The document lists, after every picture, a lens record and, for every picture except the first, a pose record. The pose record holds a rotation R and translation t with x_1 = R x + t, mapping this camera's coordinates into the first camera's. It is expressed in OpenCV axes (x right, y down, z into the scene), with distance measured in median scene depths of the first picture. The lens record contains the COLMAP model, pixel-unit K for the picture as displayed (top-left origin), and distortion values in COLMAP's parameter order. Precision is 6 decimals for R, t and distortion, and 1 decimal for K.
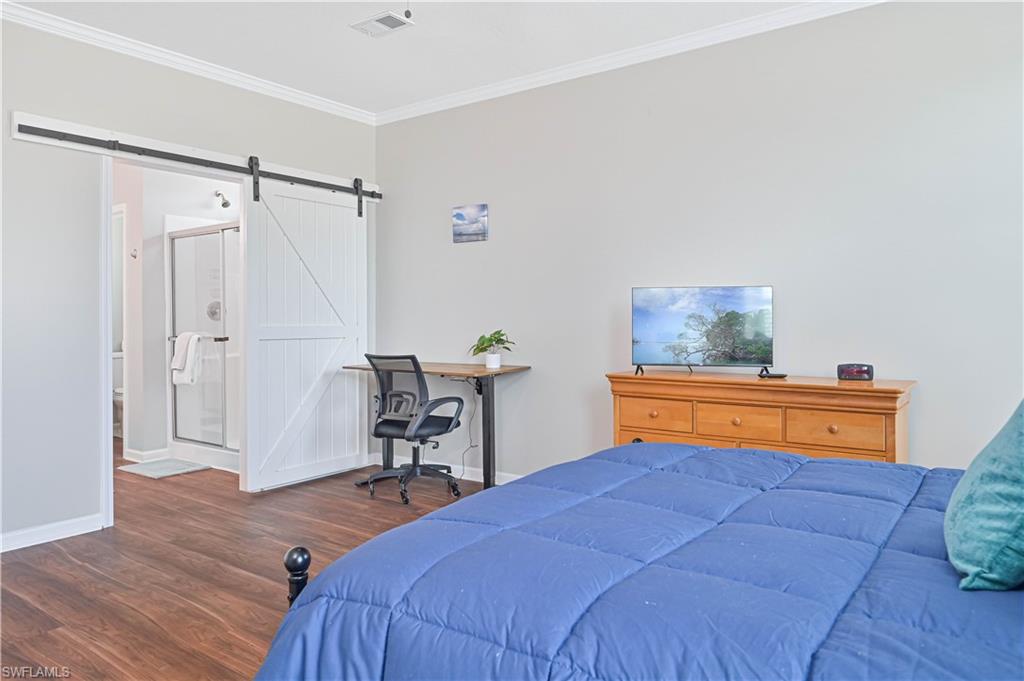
lens RADIAL K [[670.9, 0, 463.8], [0, 670.9, 321.2], [0, 0, 1]] dist [0.000395, -0.001601]
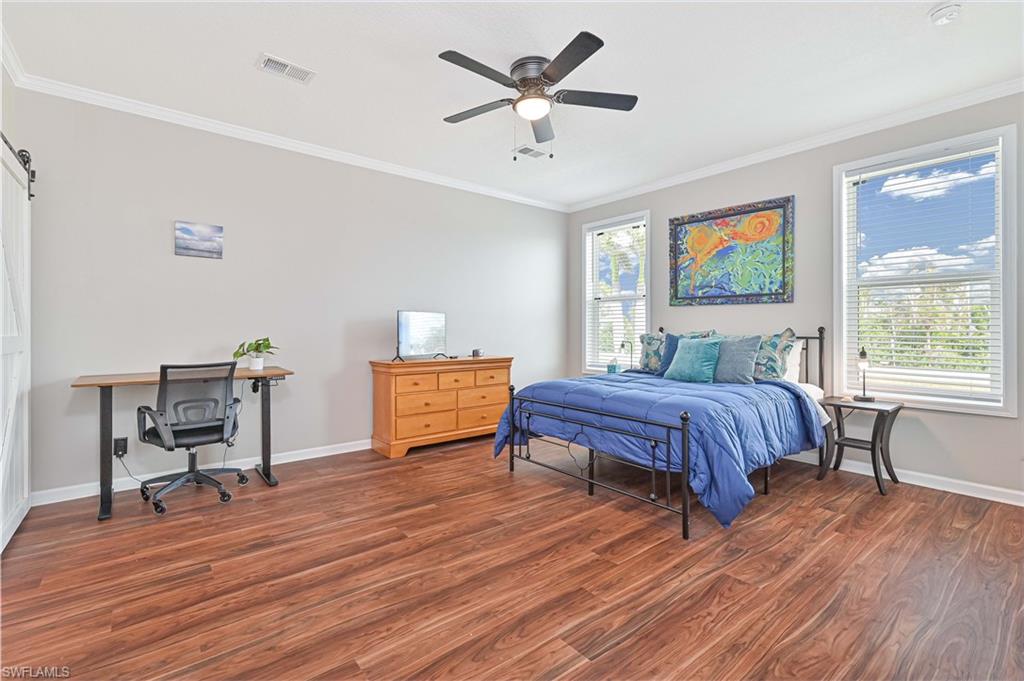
lens RADIAL K [[470.6, 0, 511.1], [0, 470.6, 334.0], [0, 0, 1]] dist [0.000676, -0.000709]
pose [[0.232025, -0.005966, 0.972691, -0.879076], [0.001527, 0.999982, 0.005769, 0.002772], [-0.972709, 0.000147, 0.232030, 0.481043]]
